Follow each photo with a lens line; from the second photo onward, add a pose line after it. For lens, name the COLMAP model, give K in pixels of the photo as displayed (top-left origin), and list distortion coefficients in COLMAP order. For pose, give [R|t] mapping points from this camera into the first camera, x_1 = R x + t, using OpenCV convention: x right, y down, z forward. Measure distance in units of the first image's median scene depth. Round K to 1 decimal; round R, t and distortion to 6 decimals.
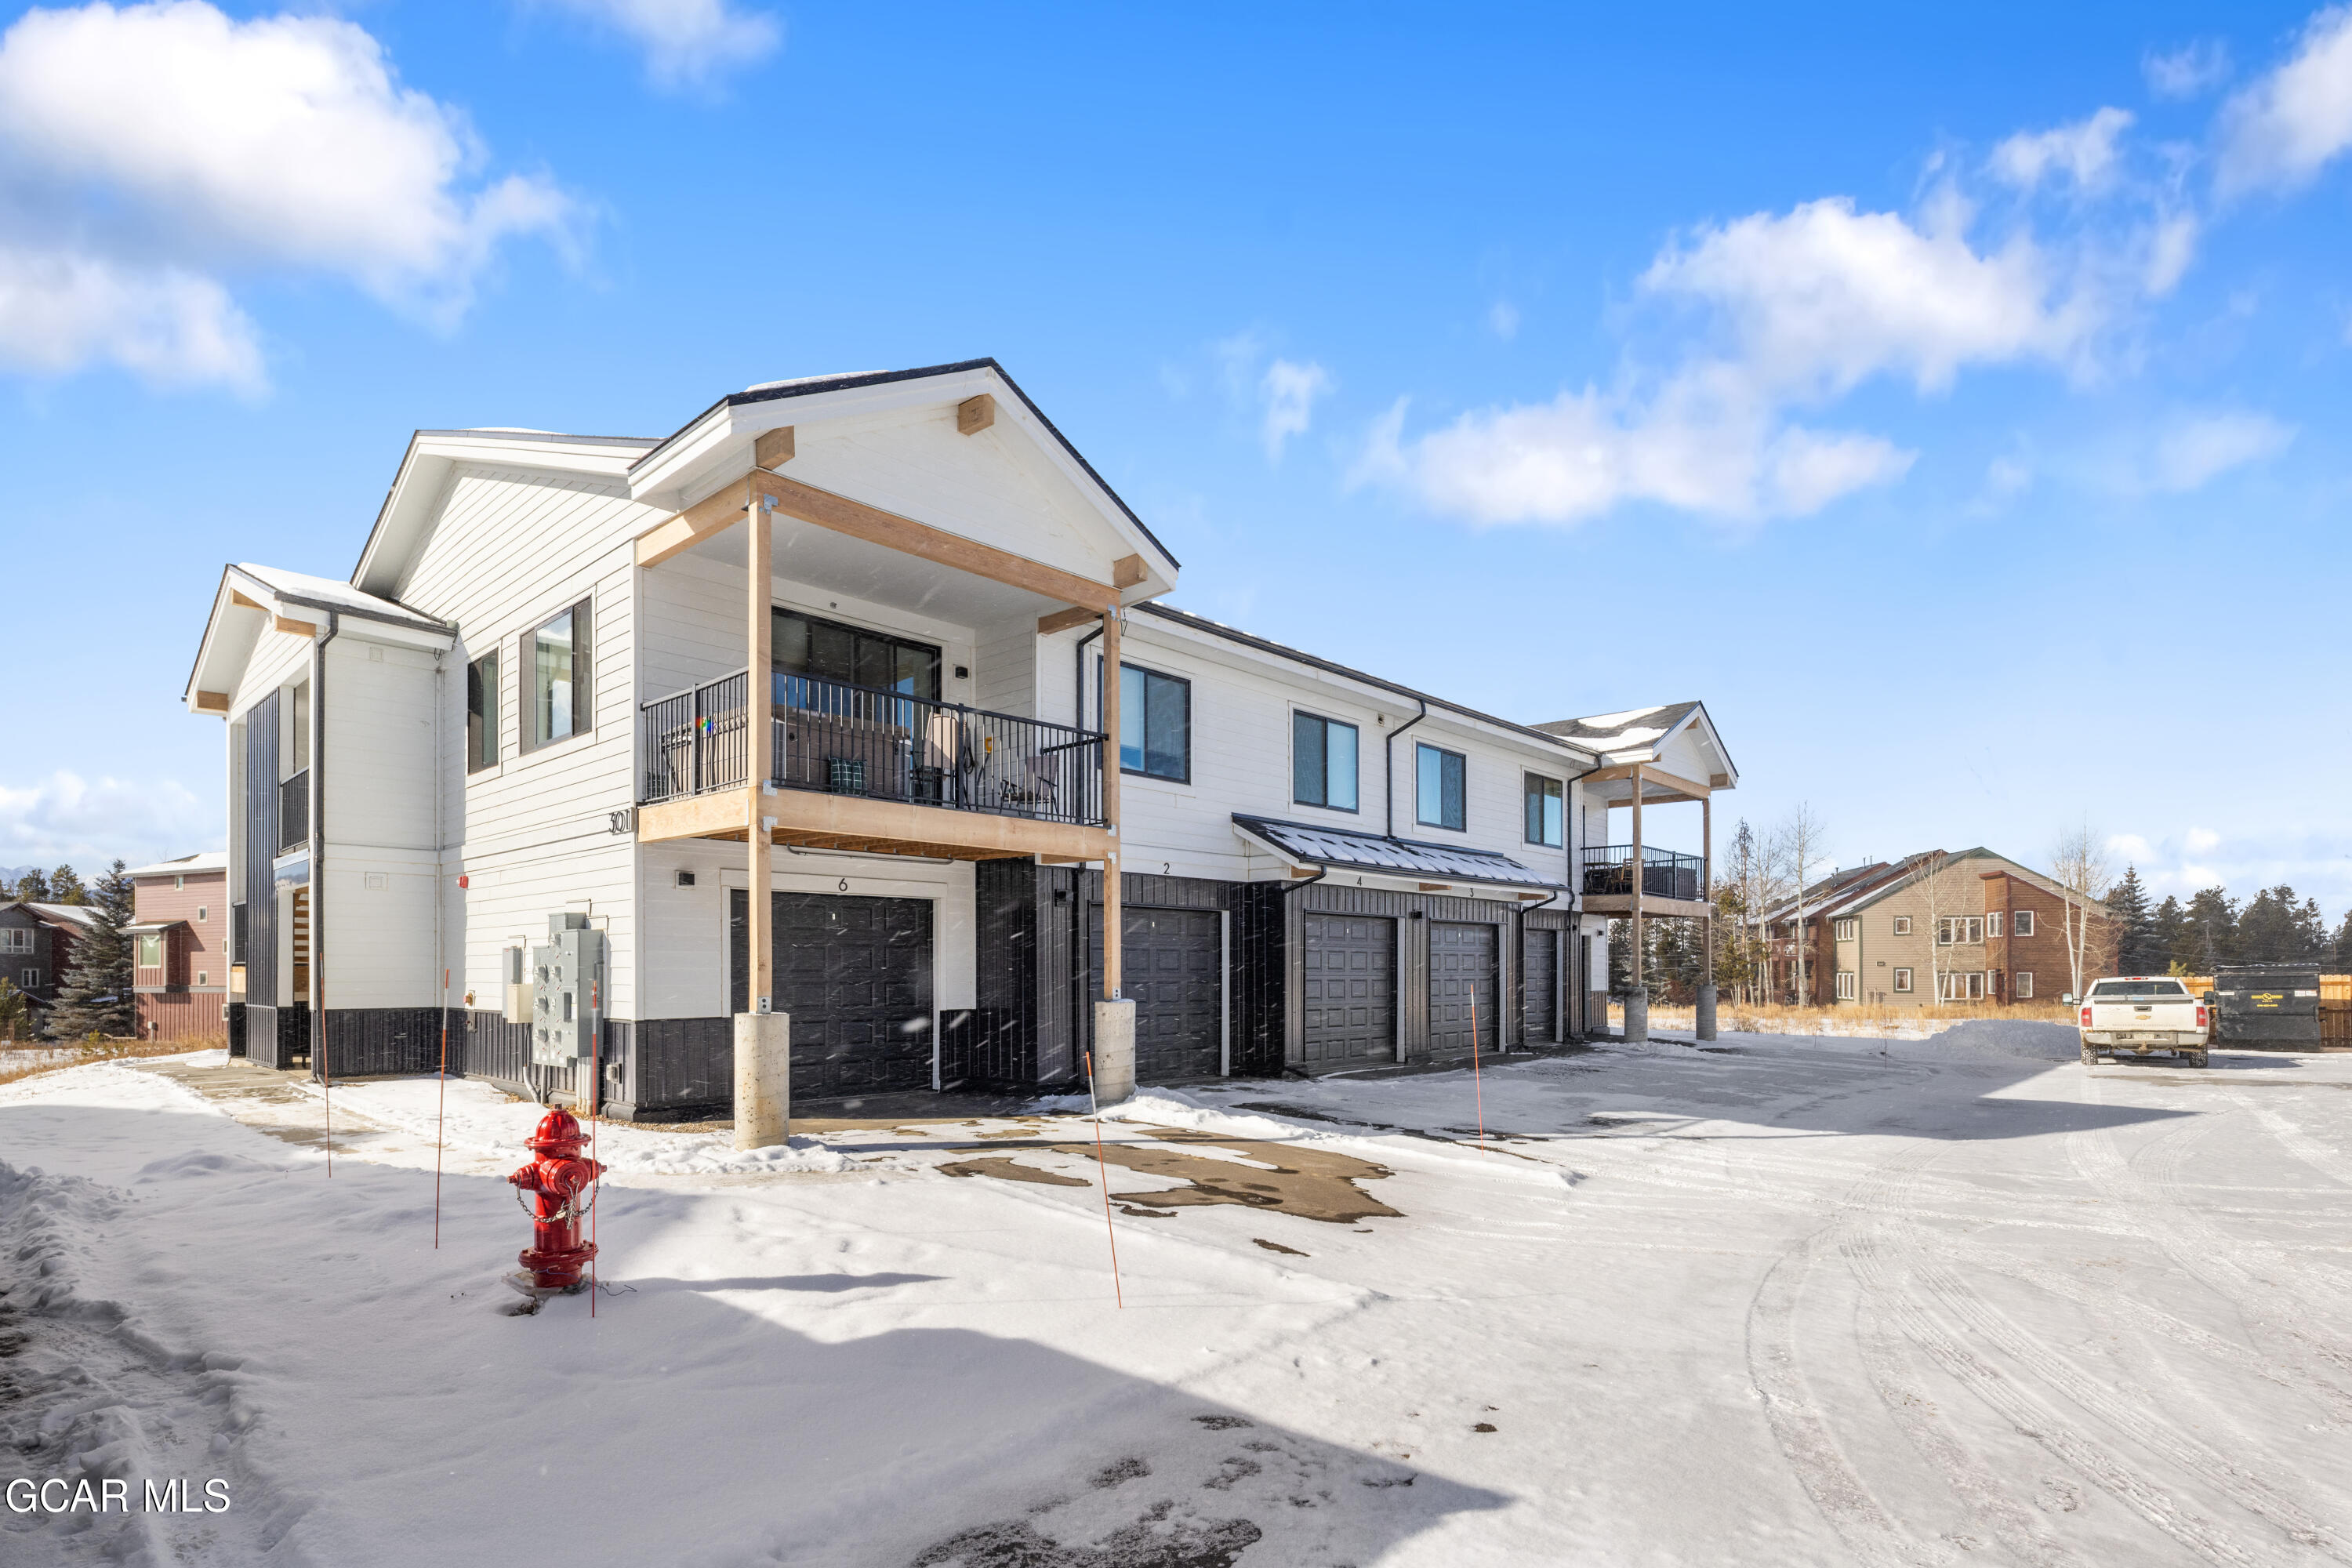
lens RADIAL K [[1186.1, 0, 1193.6], [0, 1186.1, 785.8], [0, 0, 1]] dist [0.006208, -0.000033]
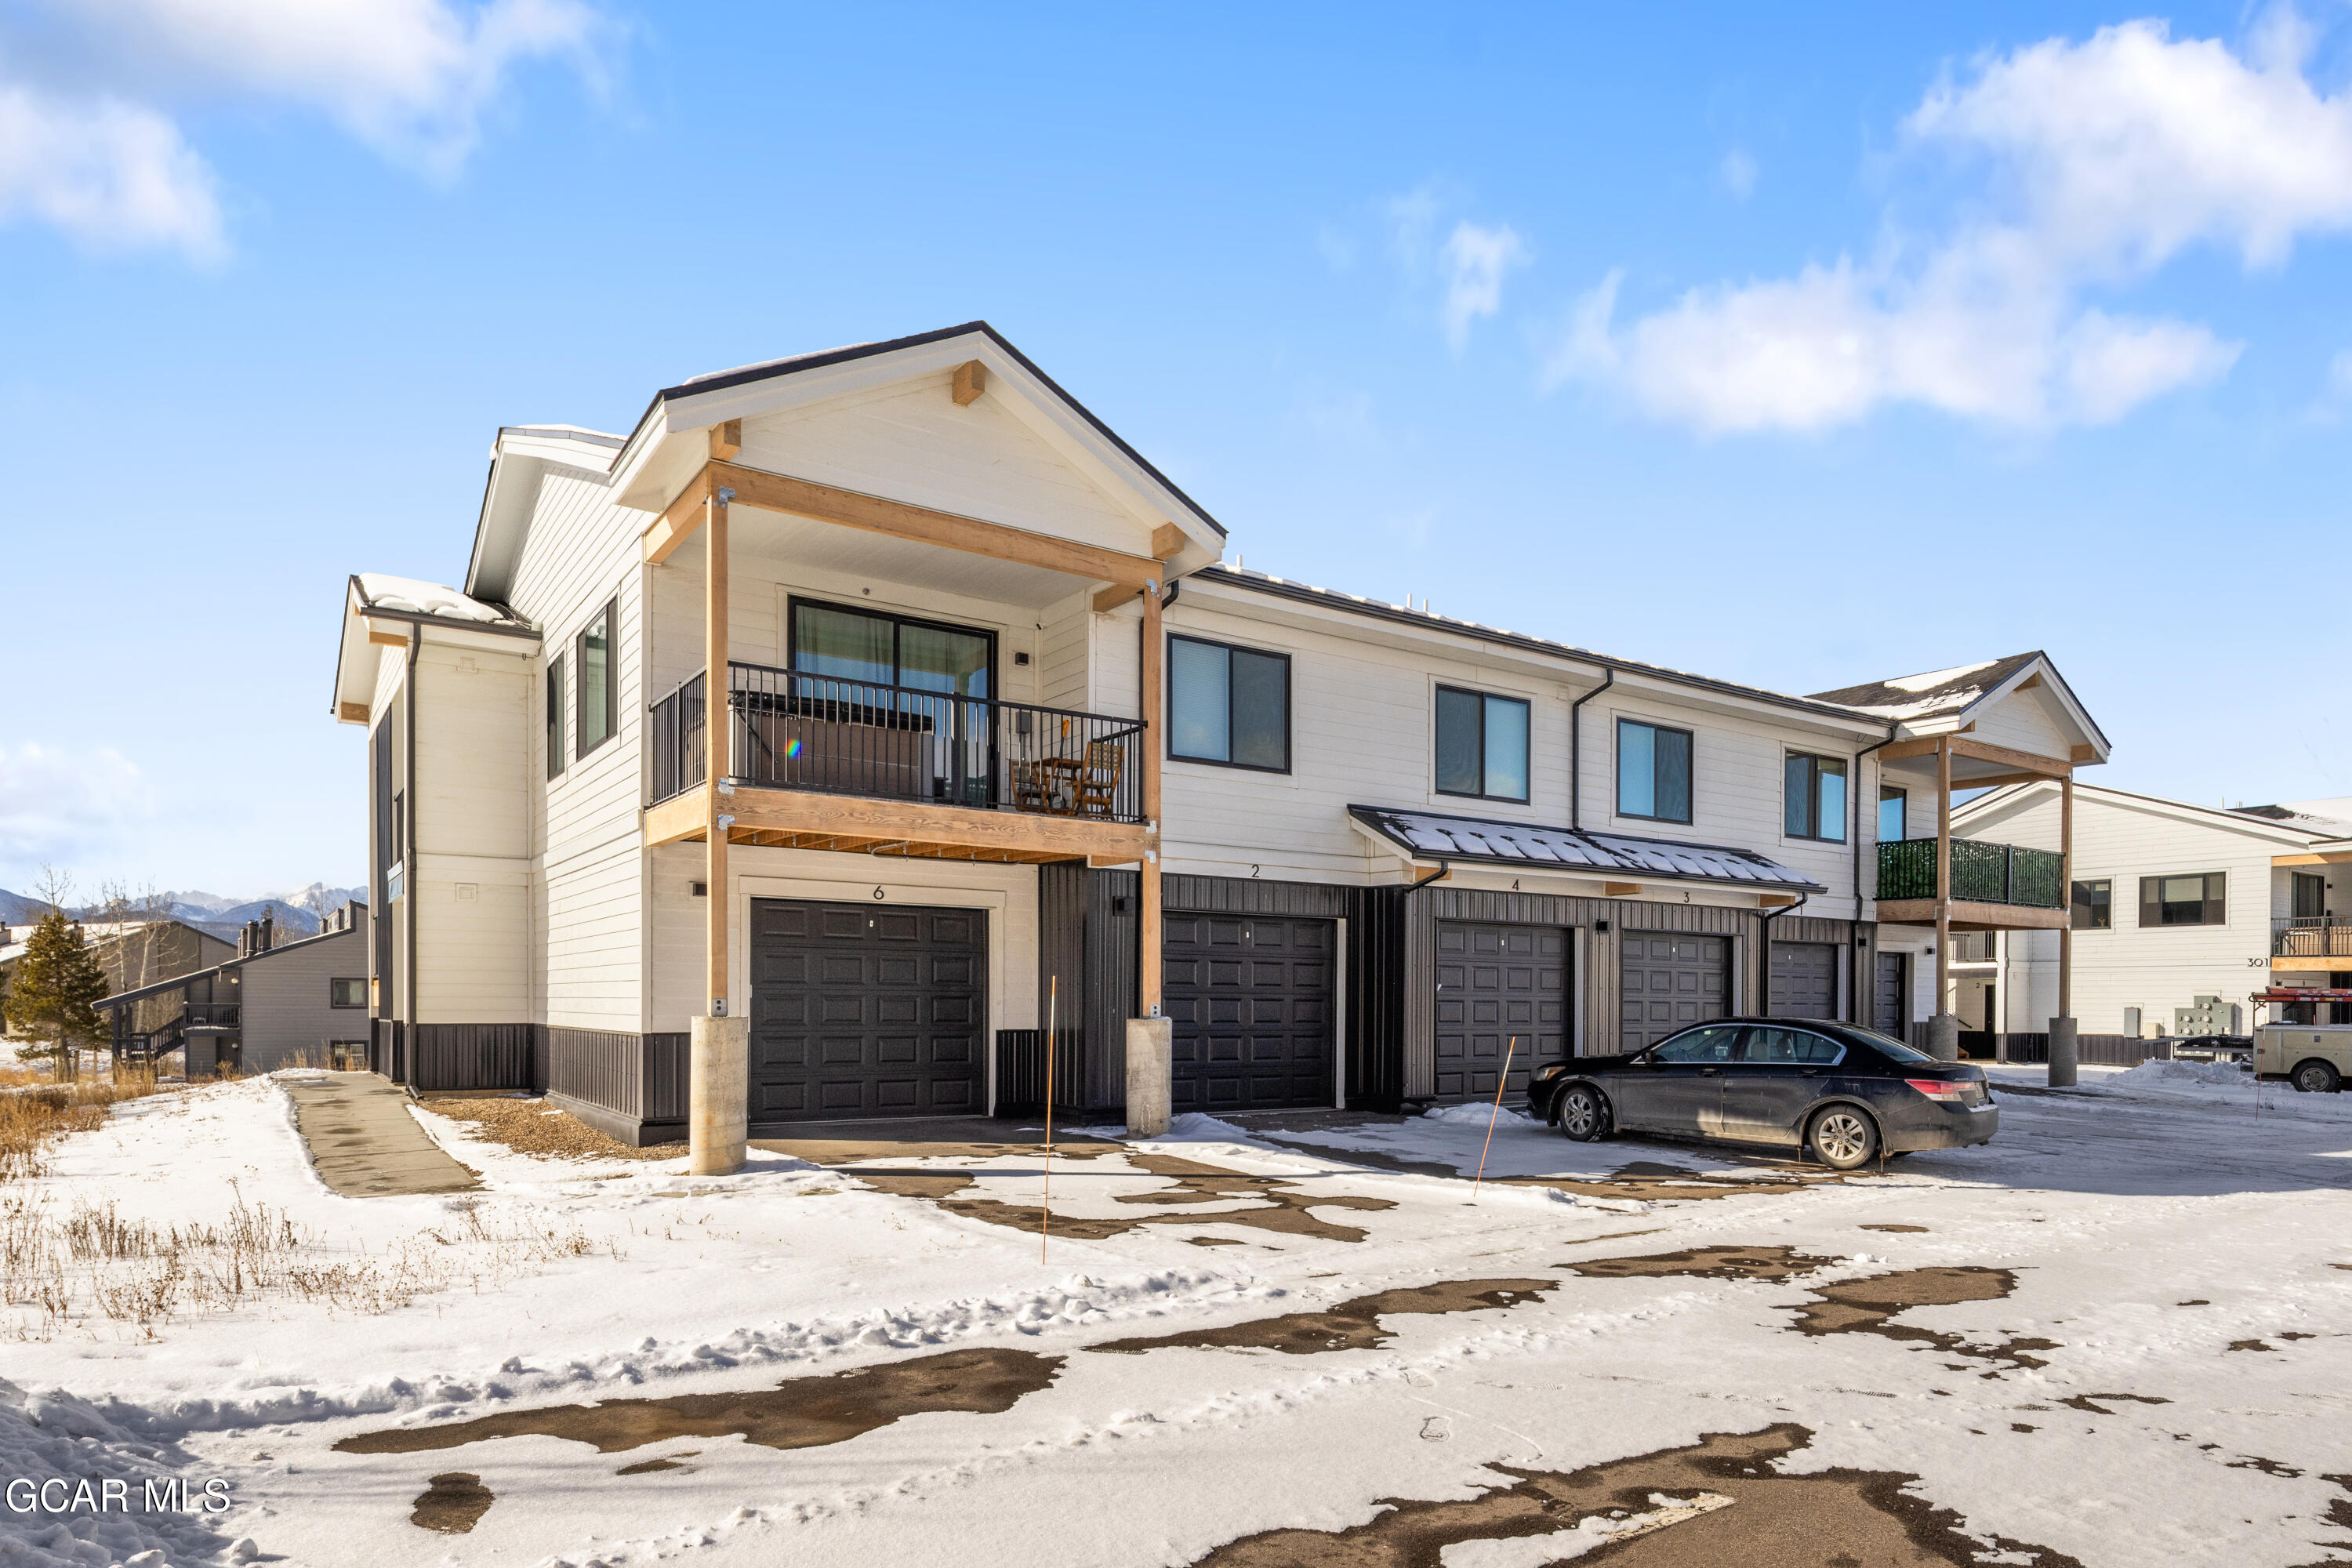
lens RADIAL K [[1390.9, 0, 1175.5], [0, 1390.9, 774.1], [0, 0, 1]] dist [0.025570, 0.000129]
pose [[0.982801, -0.023868, -0.183117, 0.099563], [0.023232, 0.999714, -0.005616, 0.001970], [0.183199, 0.001265, 0.983075, -0.025283]]
